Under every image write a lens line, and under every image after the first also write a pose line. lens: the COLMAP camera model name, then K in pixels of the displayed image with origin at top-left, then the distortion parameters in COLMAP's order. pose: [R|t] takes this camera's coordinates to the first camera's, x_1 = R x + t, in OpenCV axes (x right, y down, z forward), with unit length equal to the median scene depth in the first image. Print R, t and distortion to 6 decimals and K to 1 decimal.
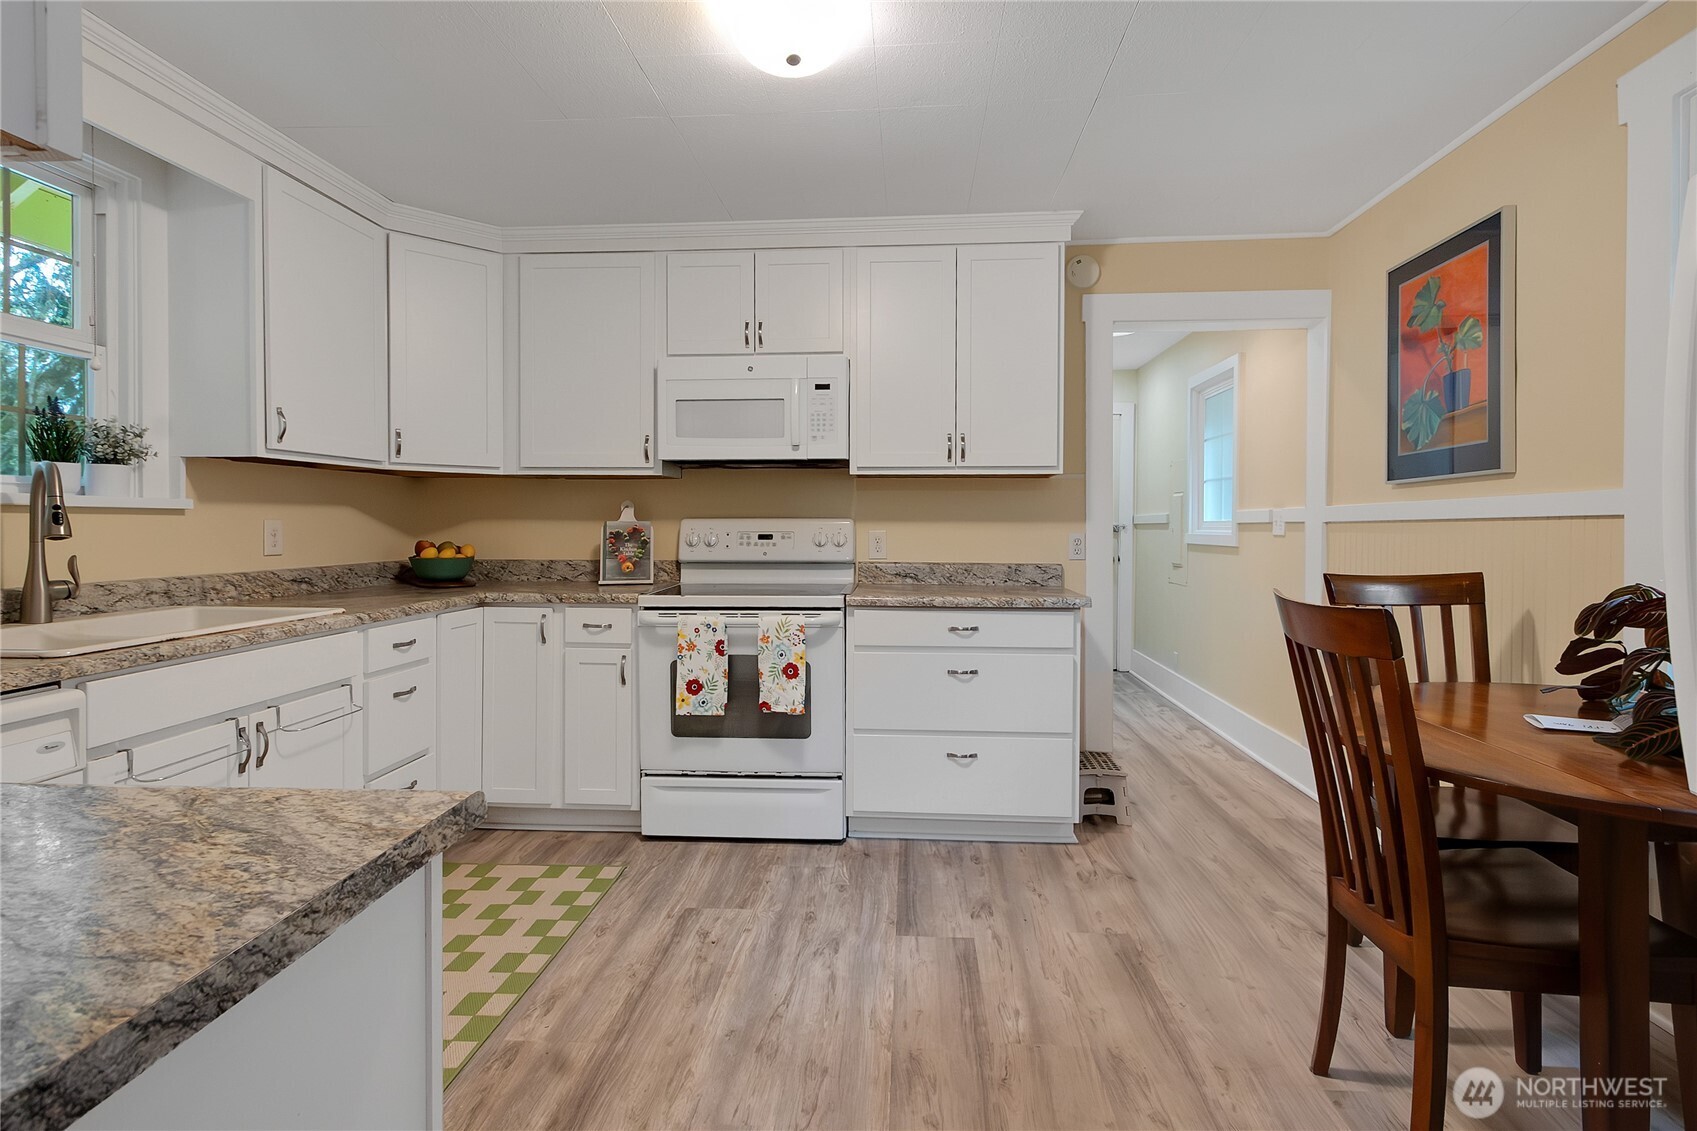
lens RADIAL K [[880.1, 0, 849.6], [0, 880.1, 547.5], [0, 0, 1]] dist [0.001509, 0.000221]
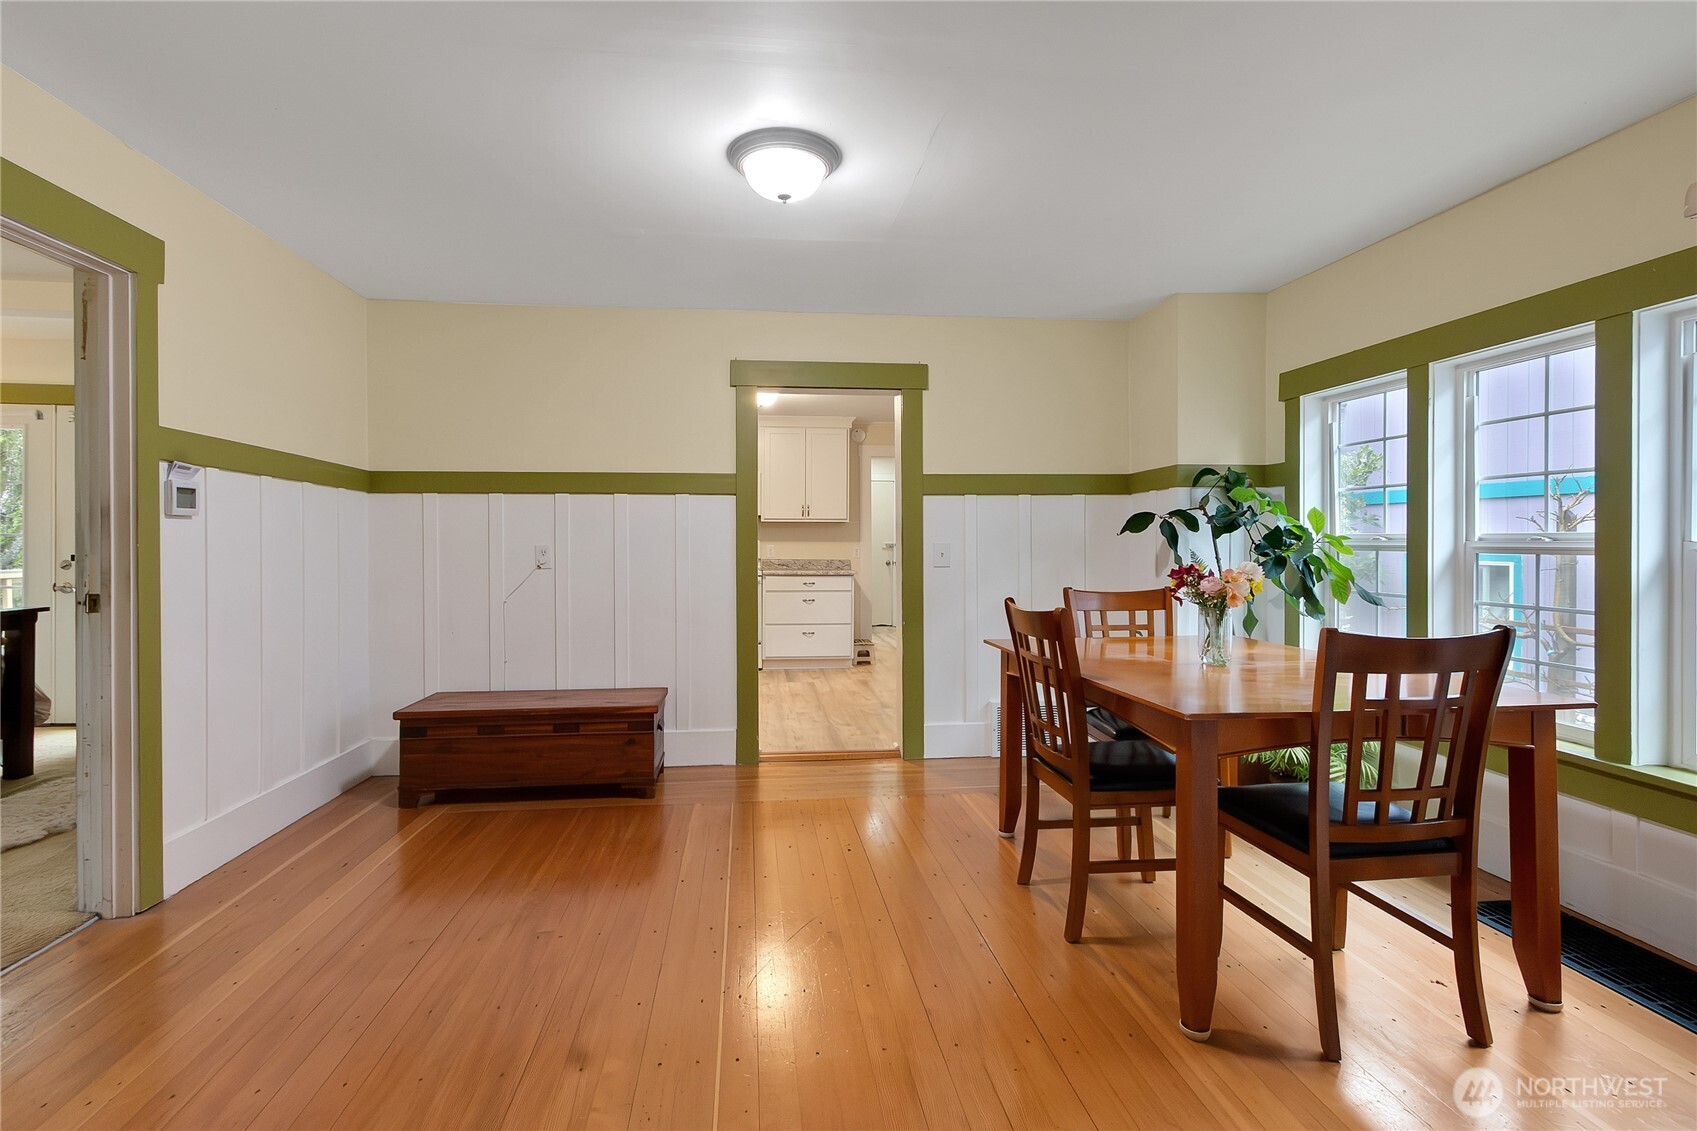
lens RADIAL K [[880.1, 0, 849.6], [0, 880.1, 547.5], [0, 0, 1]] dist [0.001509, 0.000221]
pose [[0.982546, 0.003049, 0.185996, -0.219039], [0.002837, 0.999504, -0.031375, 0.066372], [-0.185999, 0.031355, 0.982050, -1.458329]]
